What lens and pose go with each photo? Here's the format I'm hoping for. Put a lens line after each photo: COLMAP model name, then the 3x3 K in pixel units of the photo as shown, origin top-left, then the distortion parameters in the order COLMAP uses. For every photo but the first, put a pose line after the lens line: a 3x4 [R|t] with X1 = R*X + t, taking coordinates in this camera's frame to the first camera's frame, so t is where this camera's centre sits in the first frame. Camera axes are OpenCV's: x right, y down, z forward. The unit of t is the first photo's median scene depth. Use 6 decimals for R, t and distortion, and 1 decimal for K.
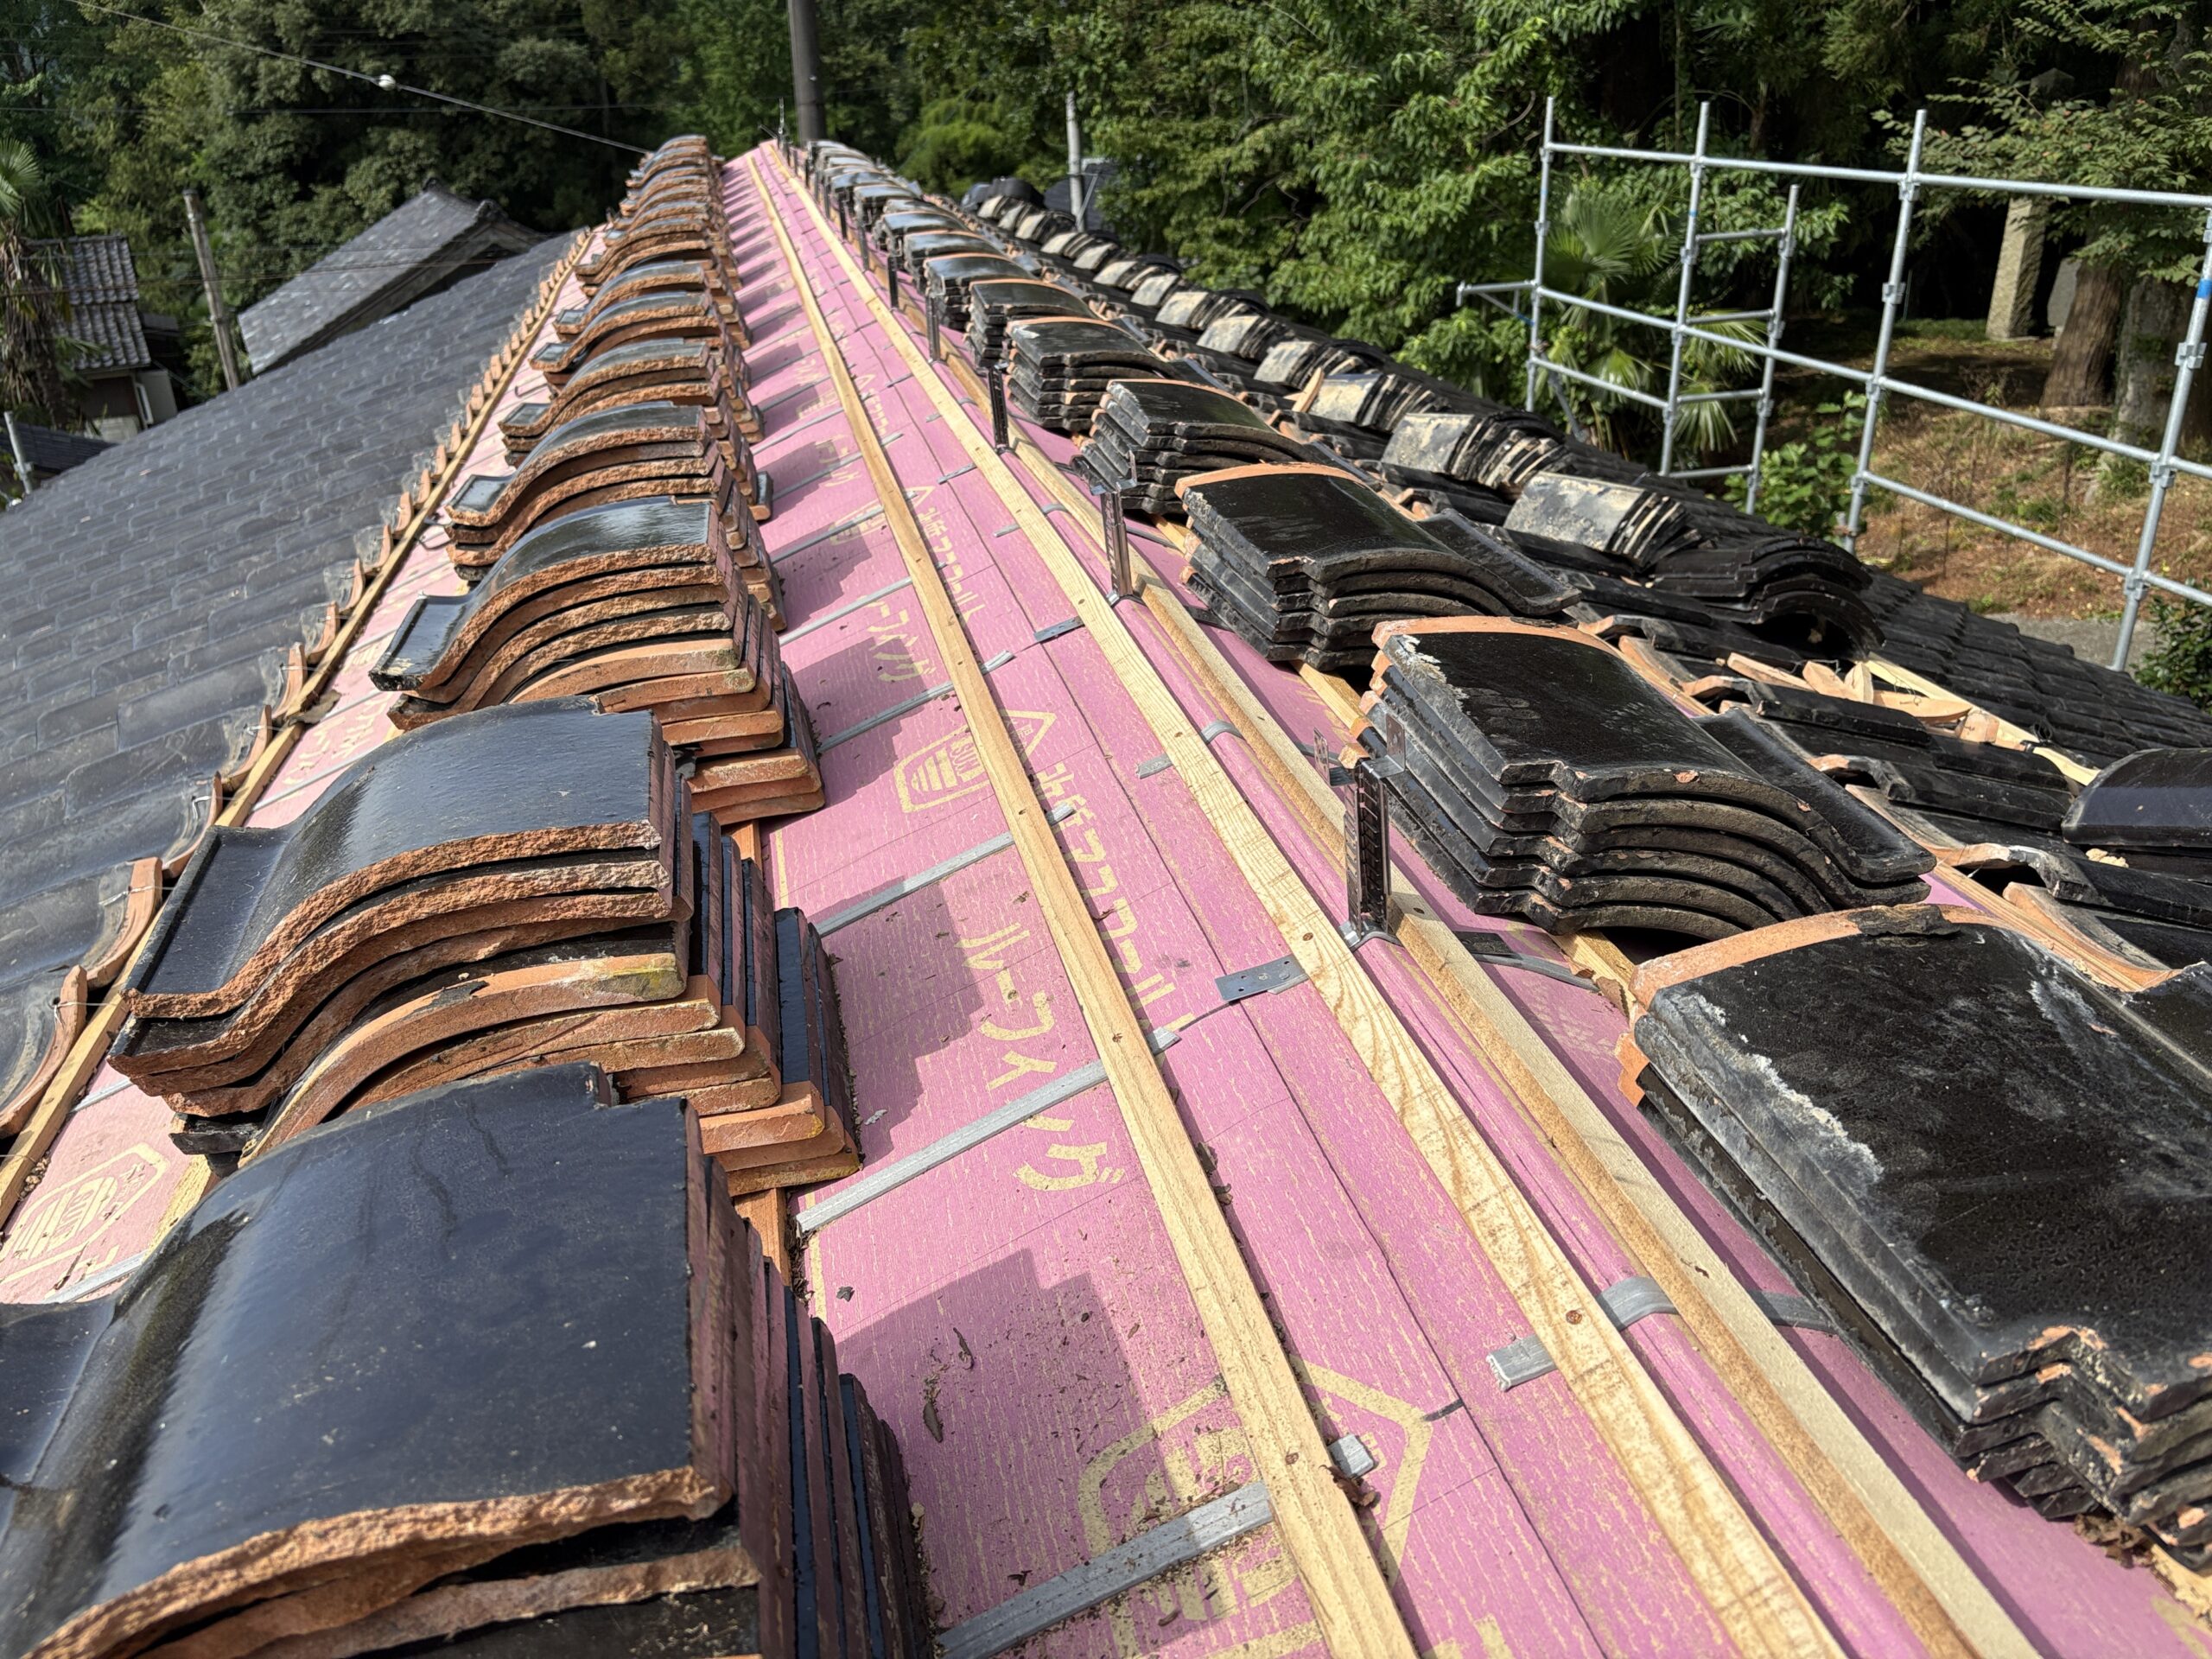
lens RADIAL K [[1671.5, 0, 1086.1], [0, 1671.5, 826.7], [0, 0, 1]] dist [0.035172, -0.034727]
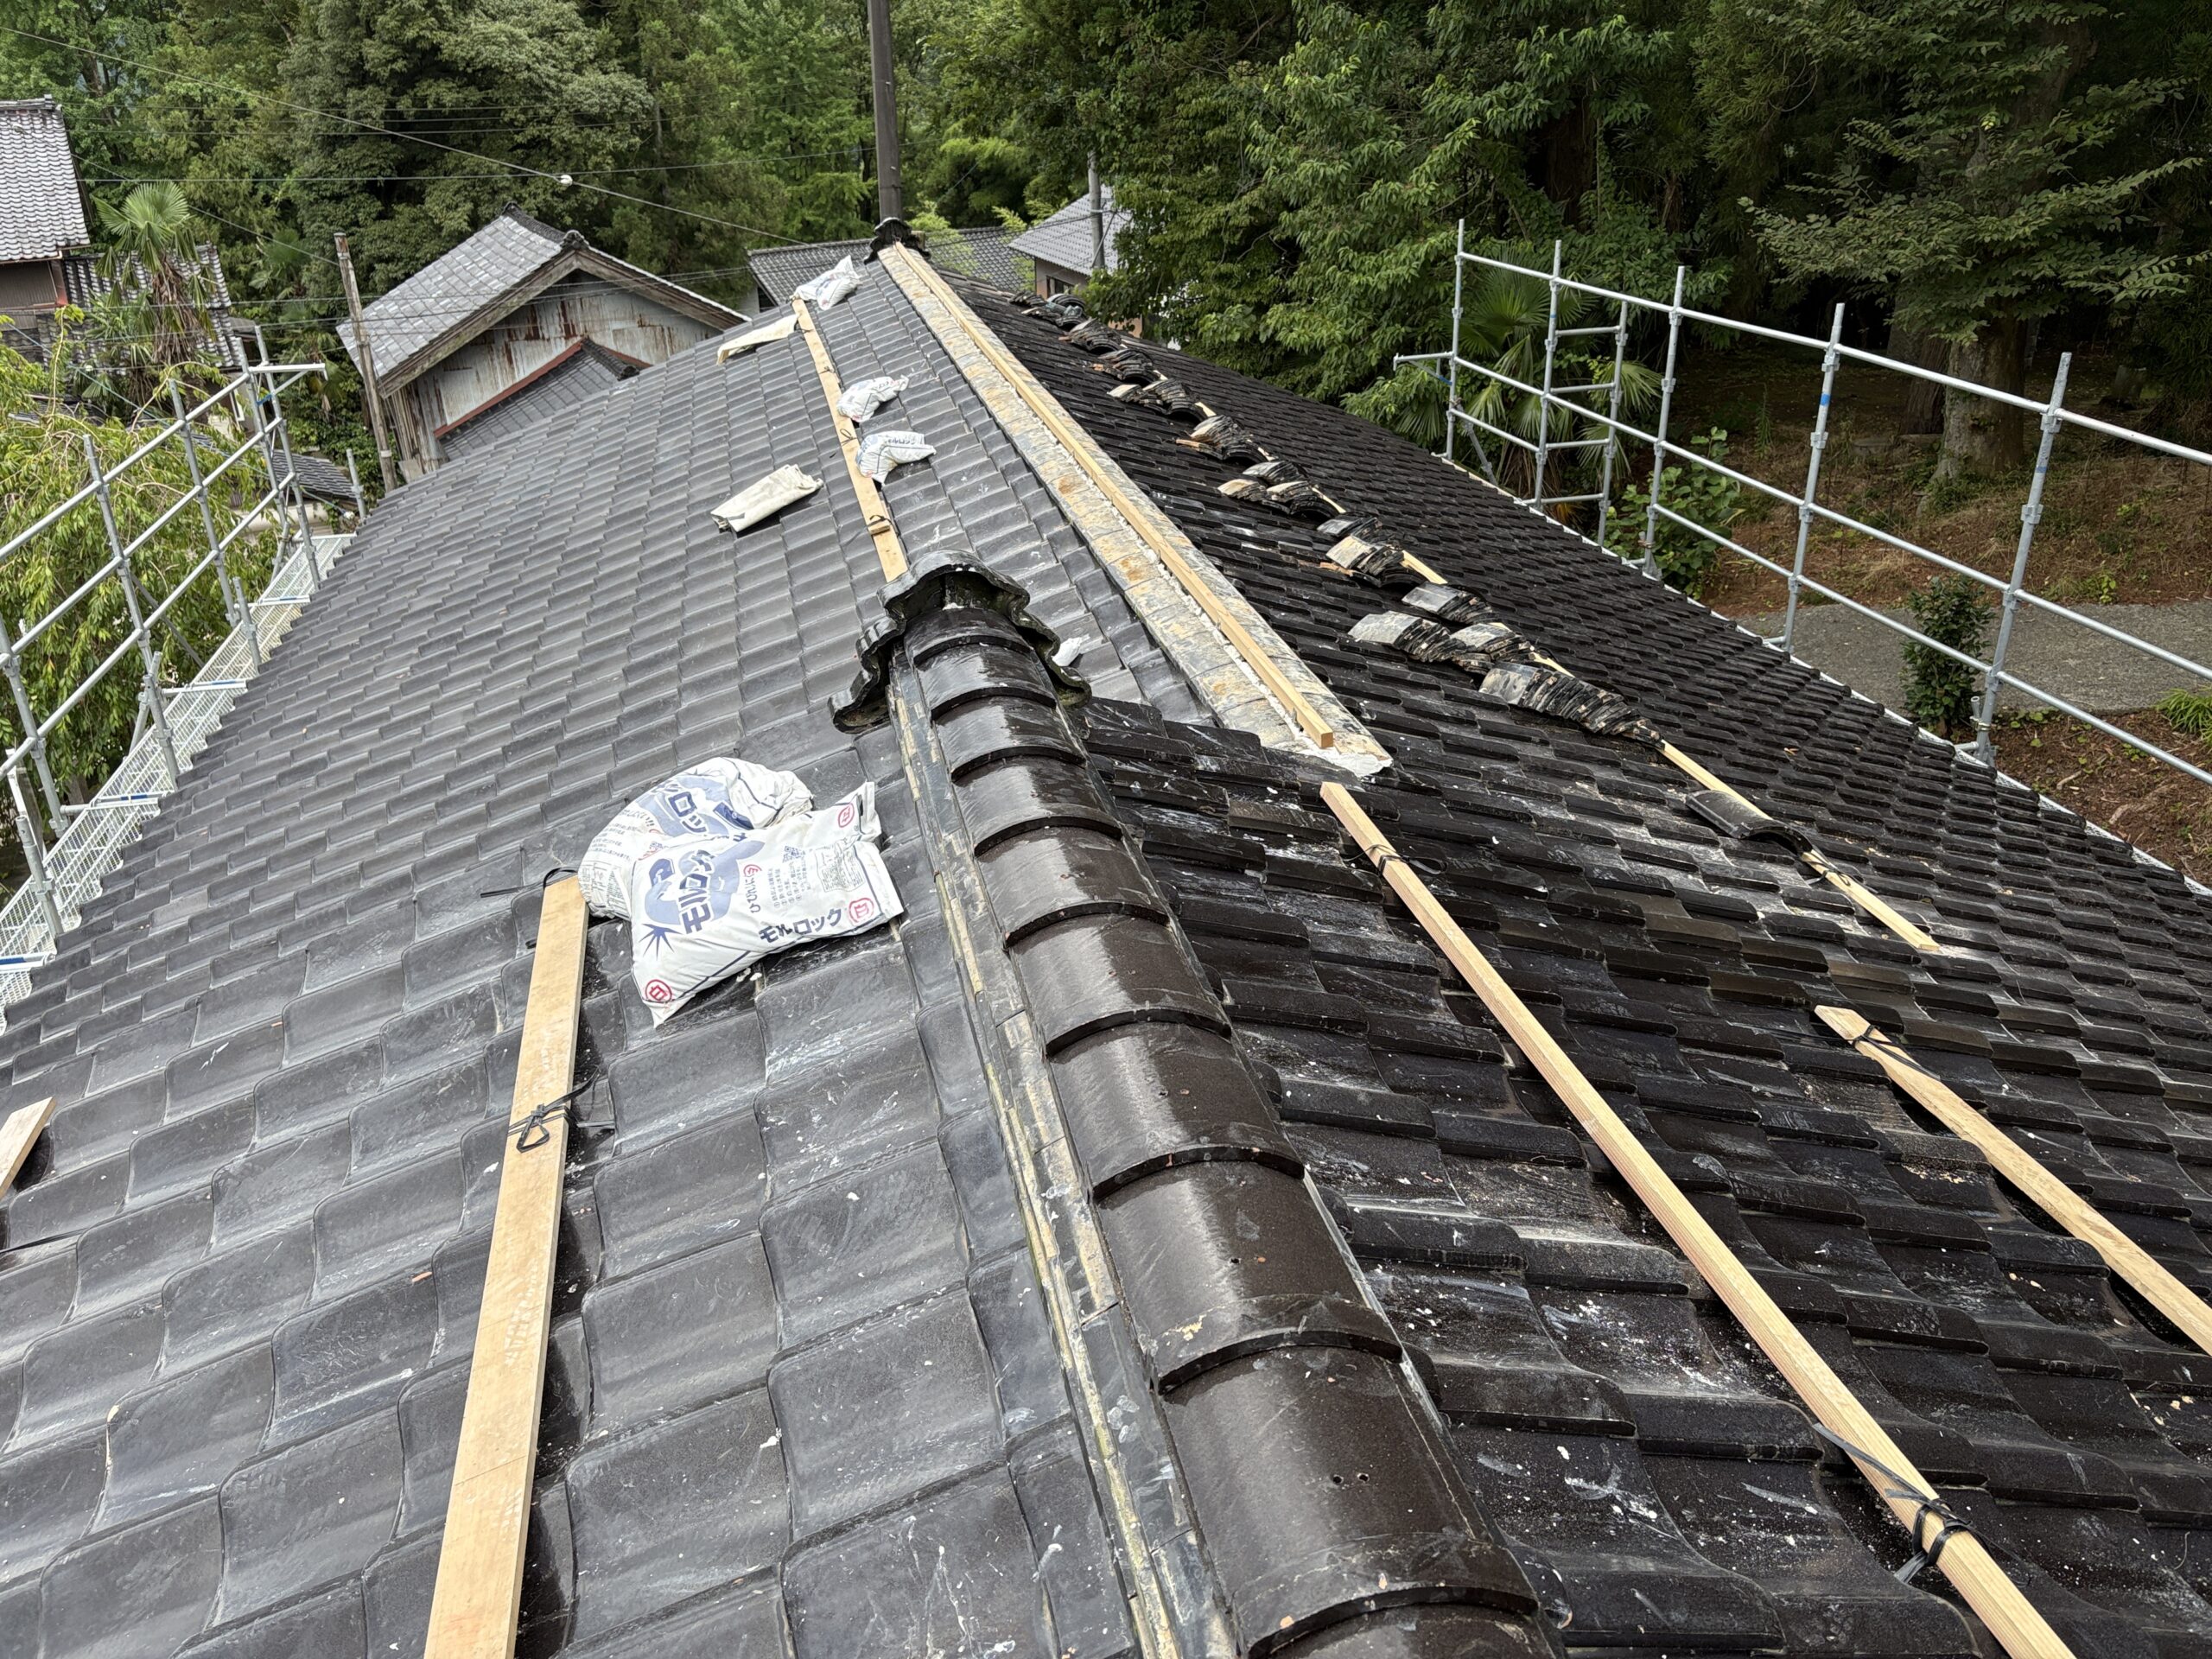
lens RADIAL K [[1671.5, 0, 1097.3], [0, 1671.5, 817.8], [0, 0, 1]] dist [0.035172, -0.034727]
pose [[0.999980, 0.004285, 0.004747, -0.013557], [-0.004298, 0.999987, 0.002719, 0.029355], [-0.004735, -0.002739, 0.999985, -0.225922]]
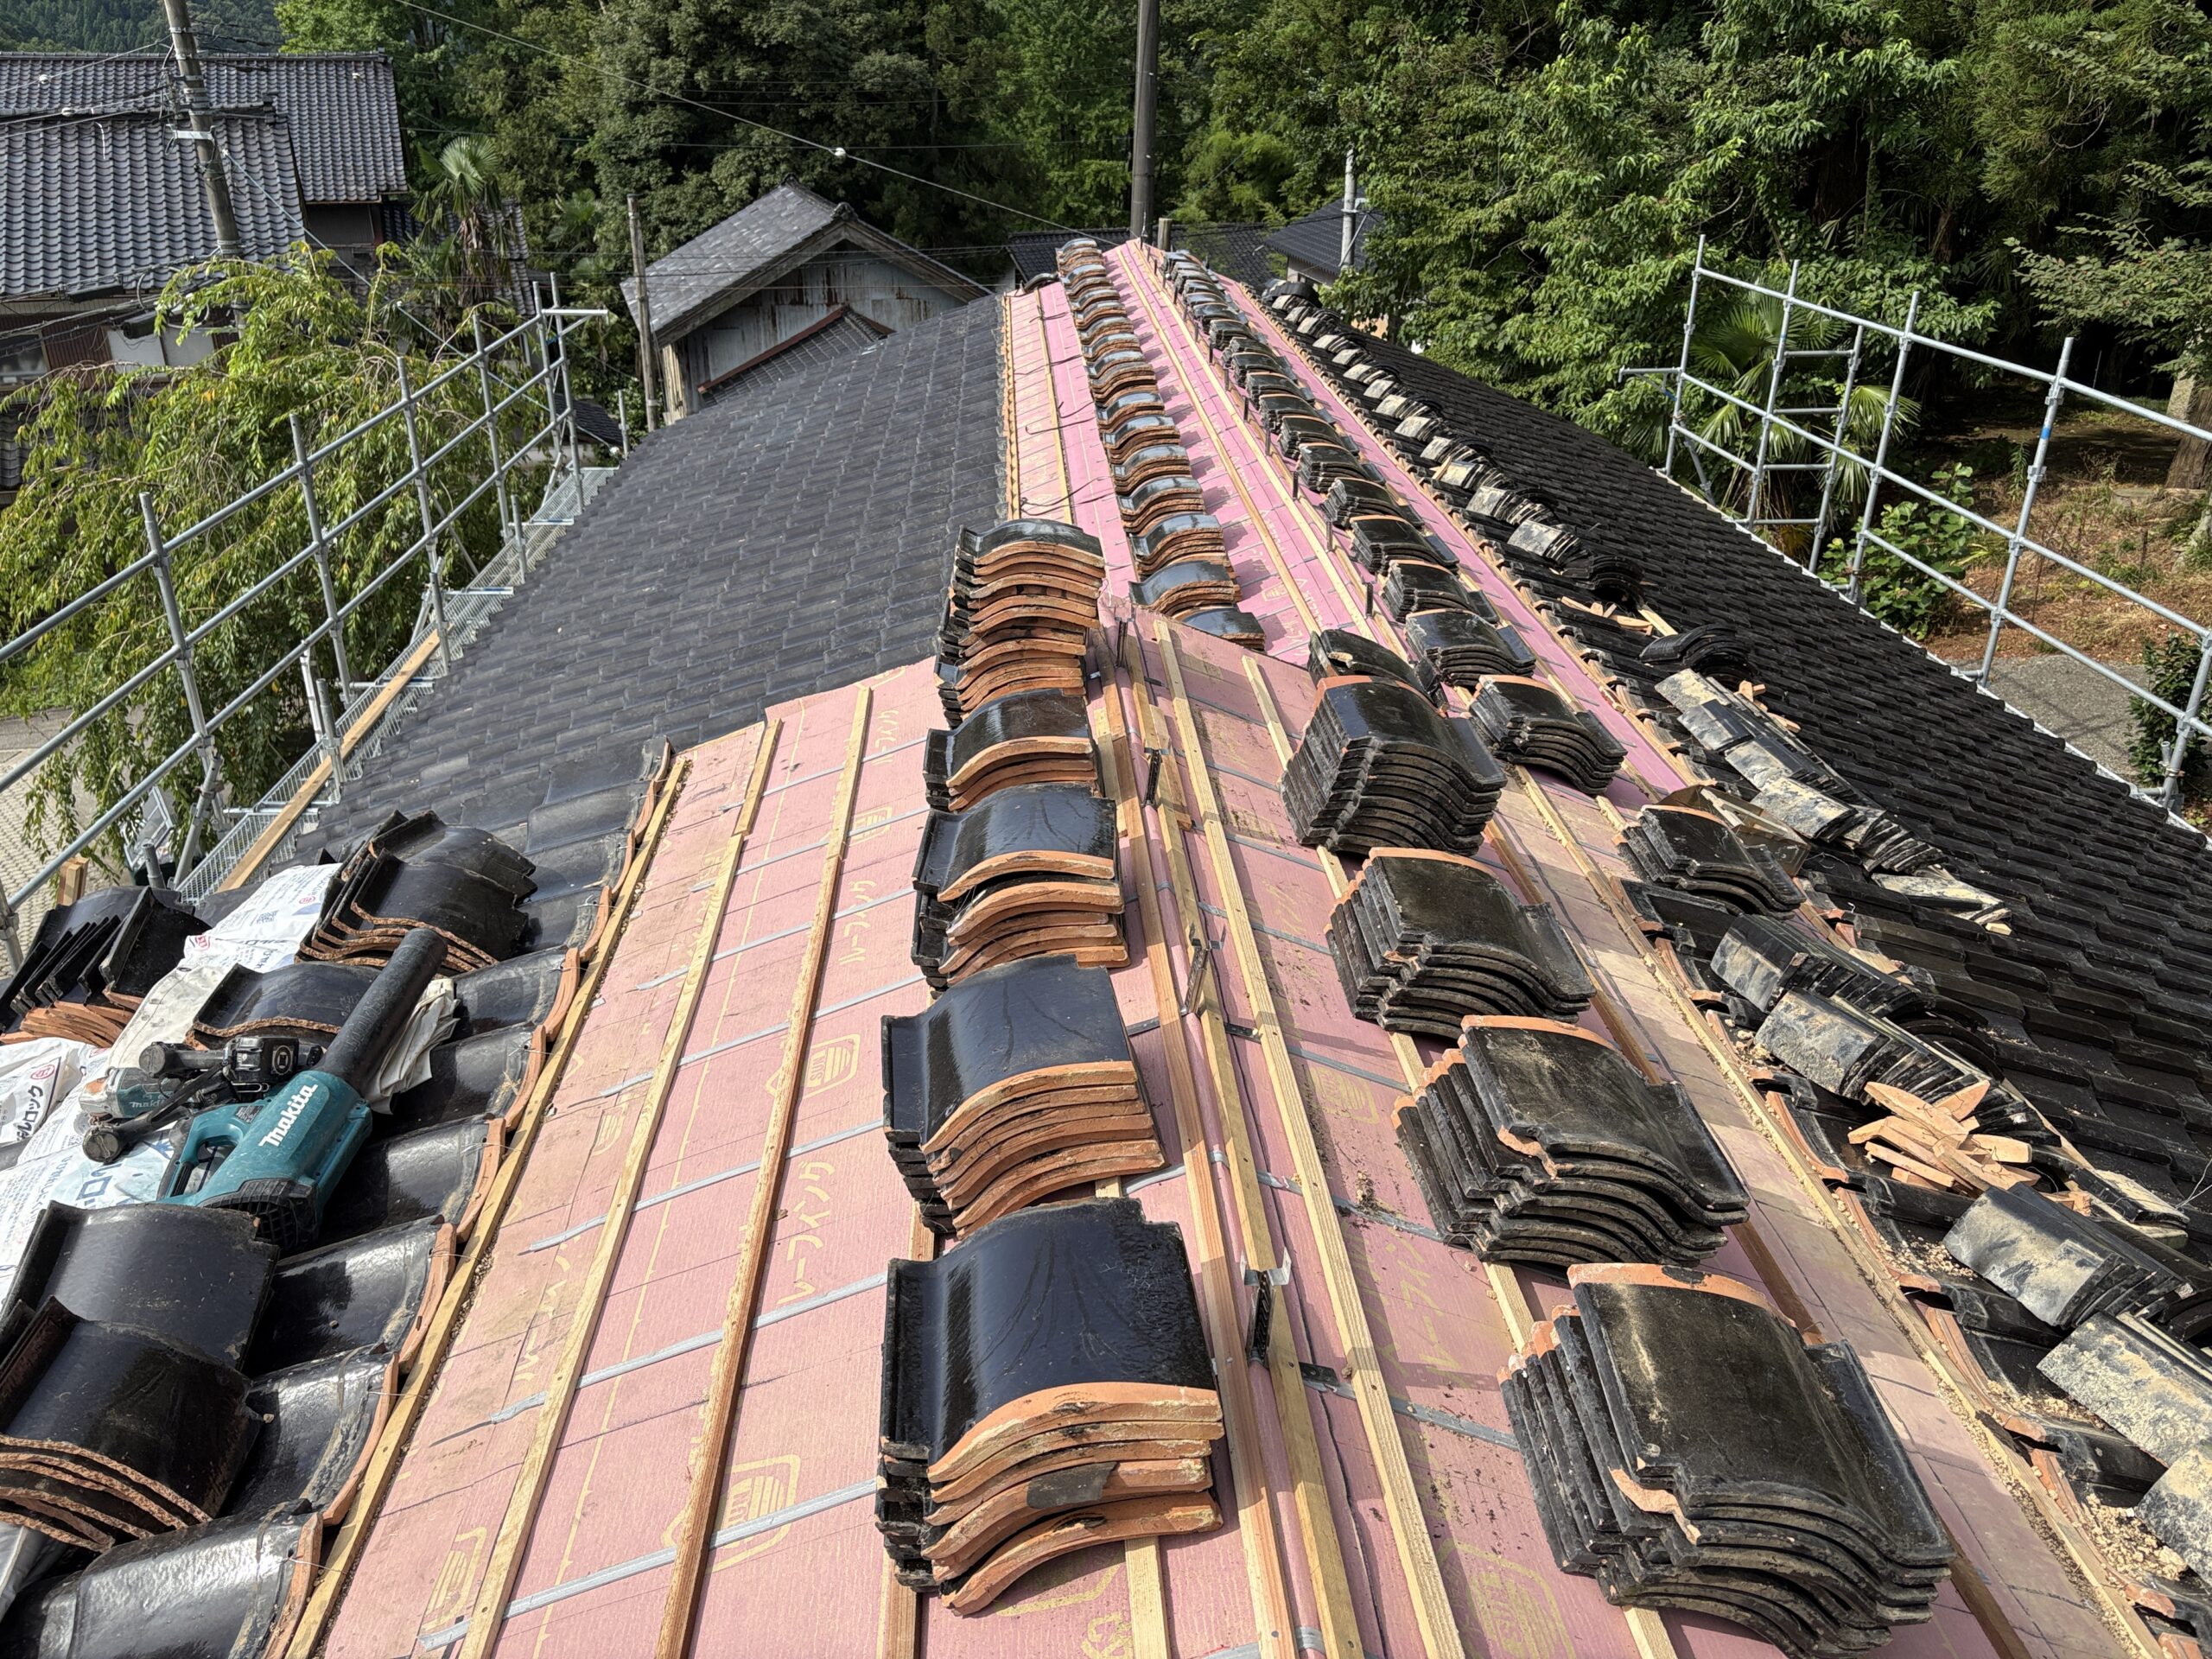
lens RADIAL K [[1671.5, 0, 1097.1], [0, 1671.5, 827.4], [0, 0, 1]] dist [0.035172, -0.034727]
pose [[0.987867, 0.103518, -0.115772, 0.000621], [-0.102341, 0.994619, 0.016087, 0.044065], [0.116814, -0.004044, 0.993146, -0.258713]]
